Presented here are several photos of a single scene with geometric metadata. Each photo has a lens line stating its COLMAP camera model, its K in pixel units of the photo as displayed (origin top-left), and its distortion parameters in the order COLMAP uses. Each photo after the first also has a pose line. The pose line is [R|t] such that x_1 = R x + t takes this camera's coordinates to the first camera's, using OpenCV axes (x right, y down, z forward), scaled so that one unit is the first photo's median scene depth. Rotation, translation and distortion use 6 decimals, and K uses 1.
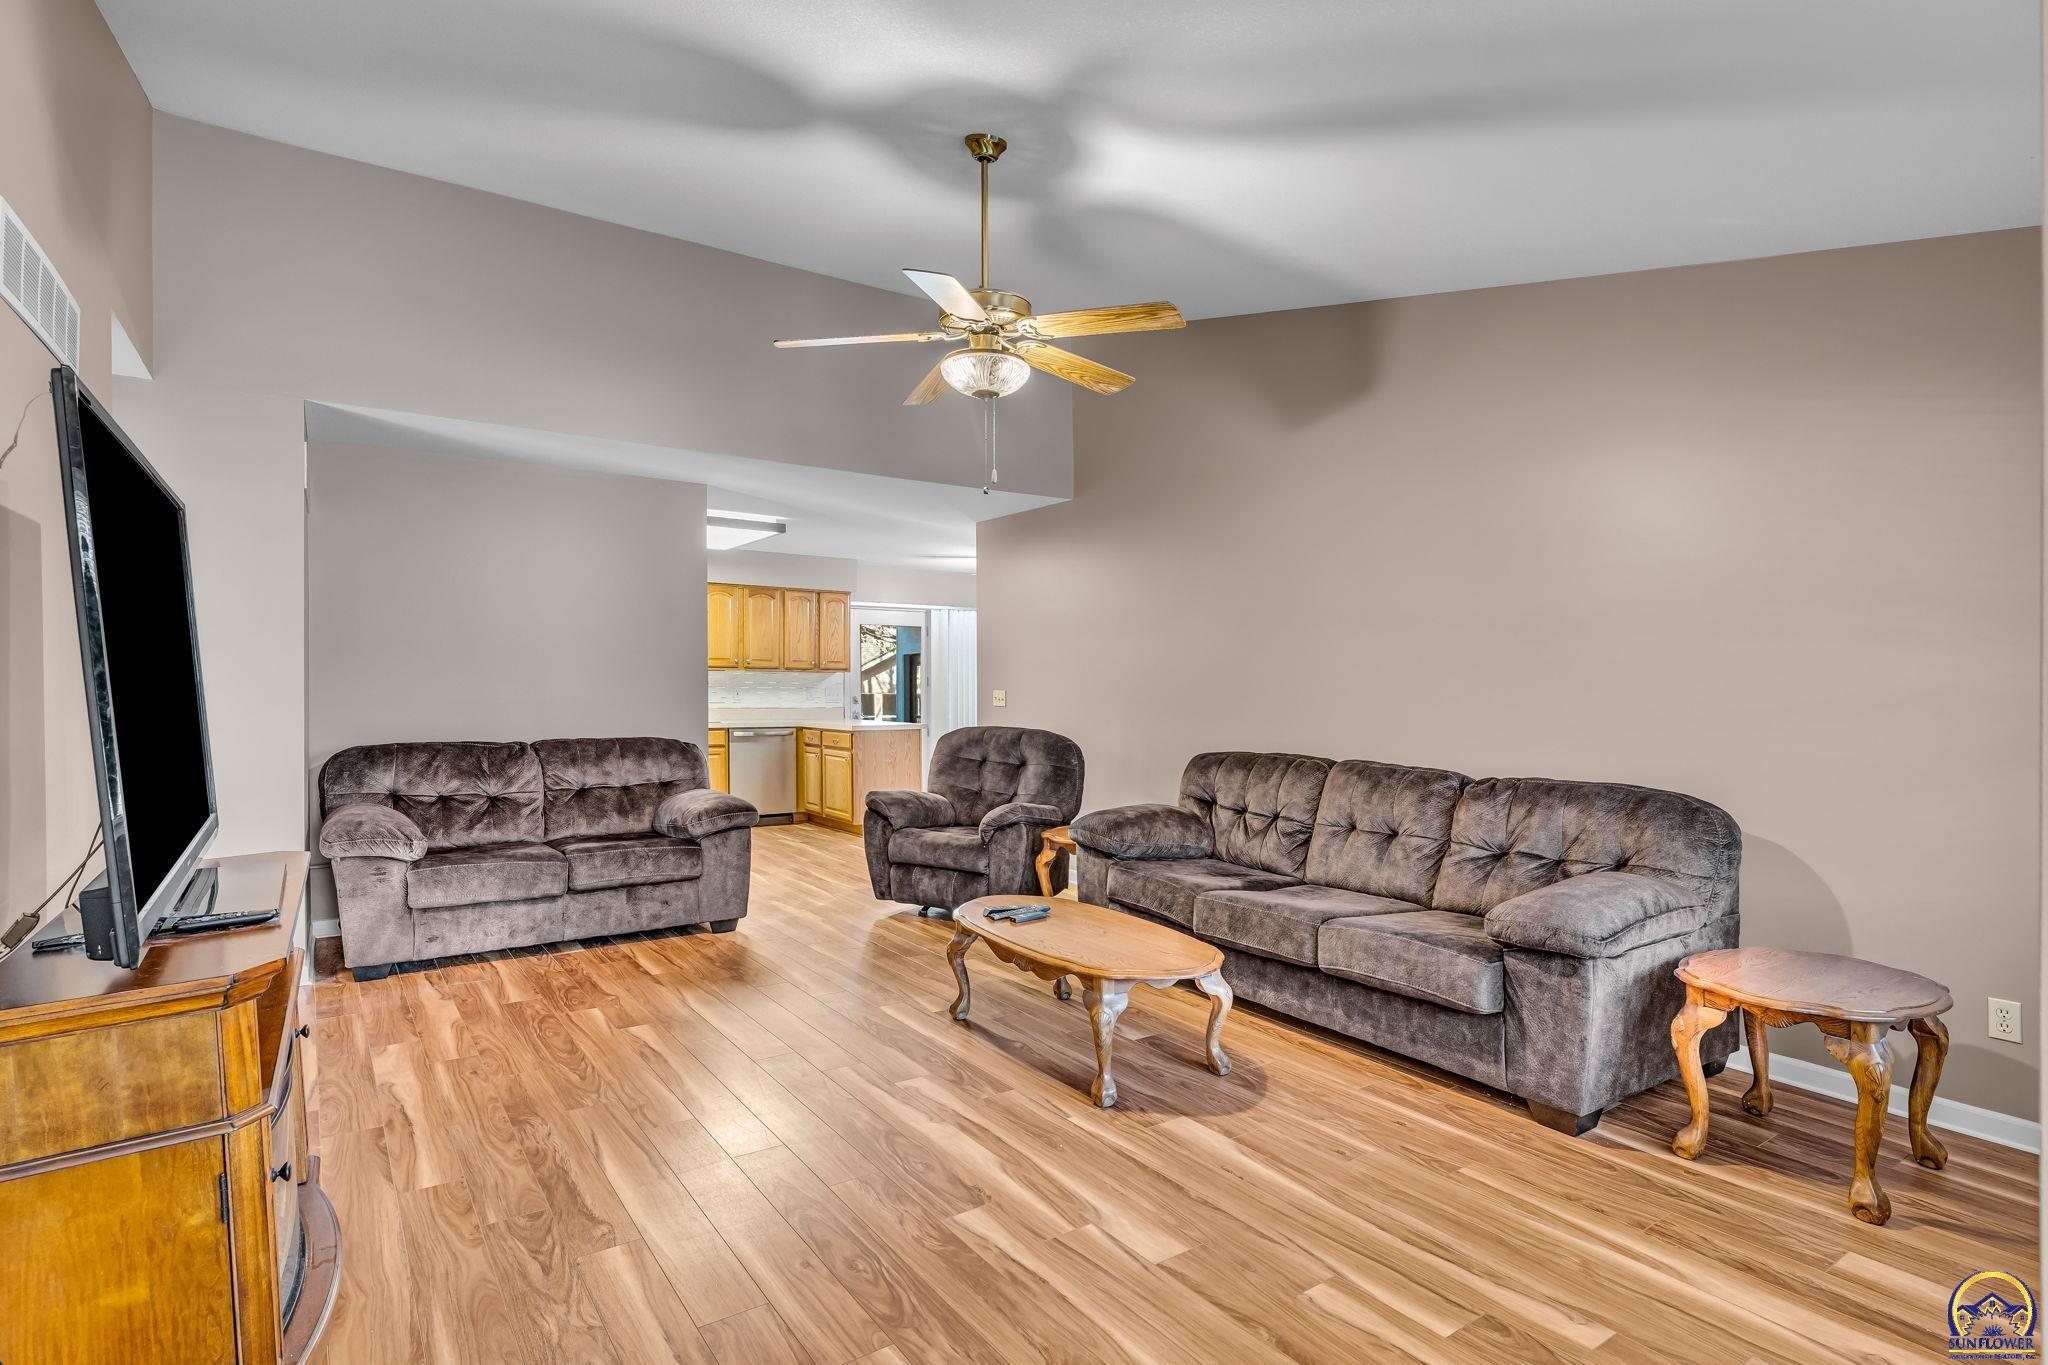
lens RADIAL K [[1038.2, 0, 1024.0], [0, 1038.2, 682.5], [0, 0, 1]] dist [-0.000701, -0.000295]
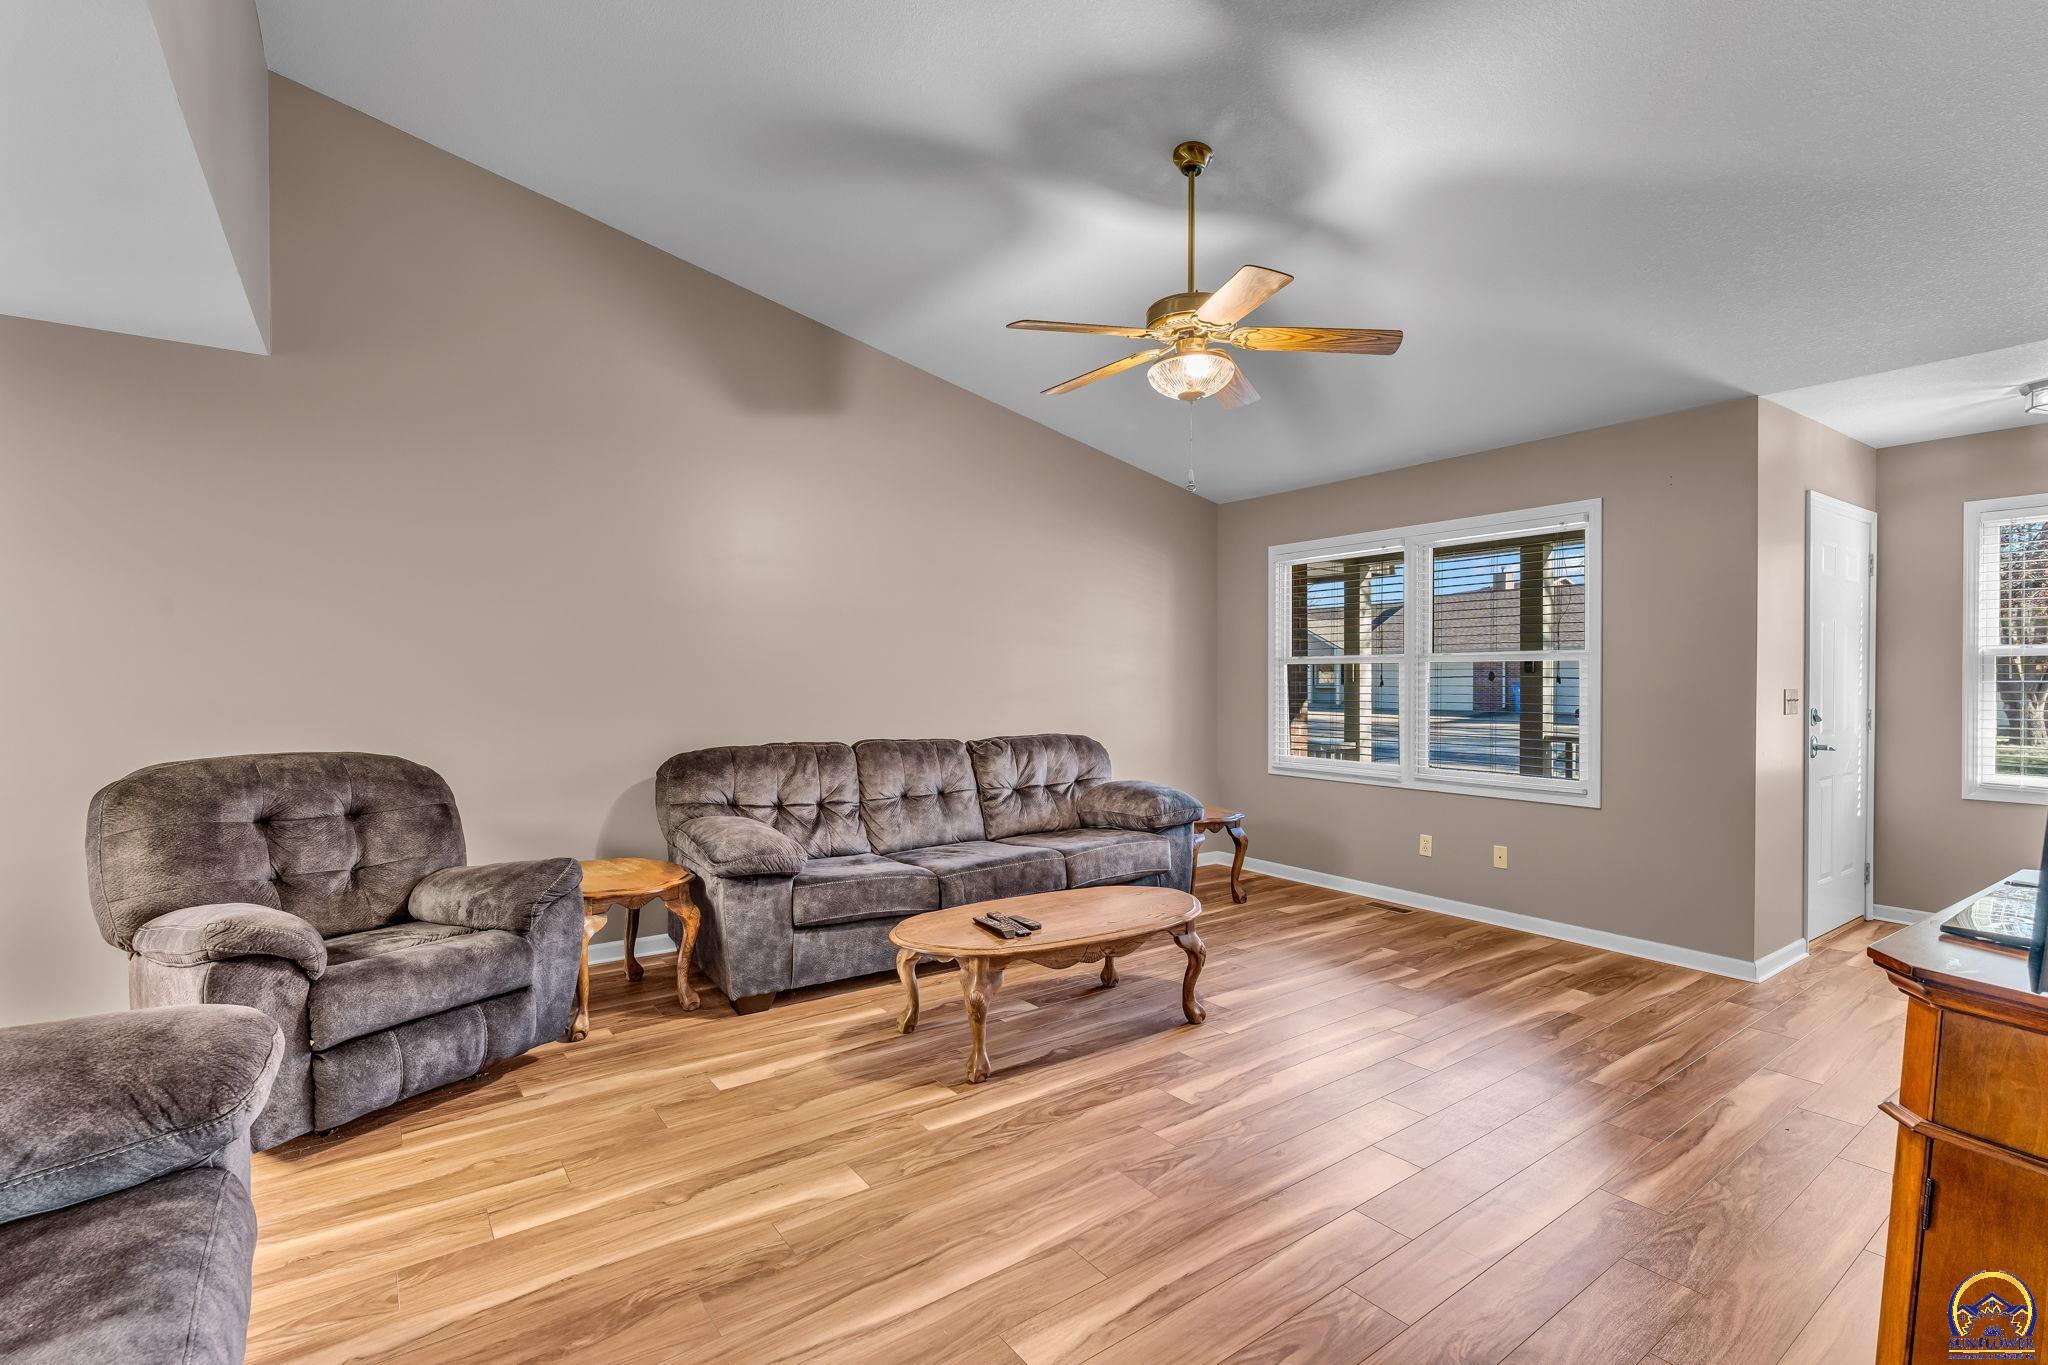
lens RADIAL K [[905.0, 0, 1024.0], [0, 905.0, 682.5], [0, 0, 1]] dist [-0.001354, -0.000134]
pose [[-0.015347, -0.011162, 0.999820, -0.942644], [-0.001852, 0.999936, 0.011135, -0.000659], [-0.999881, -0.001681, -0.015367, 1.179127]]
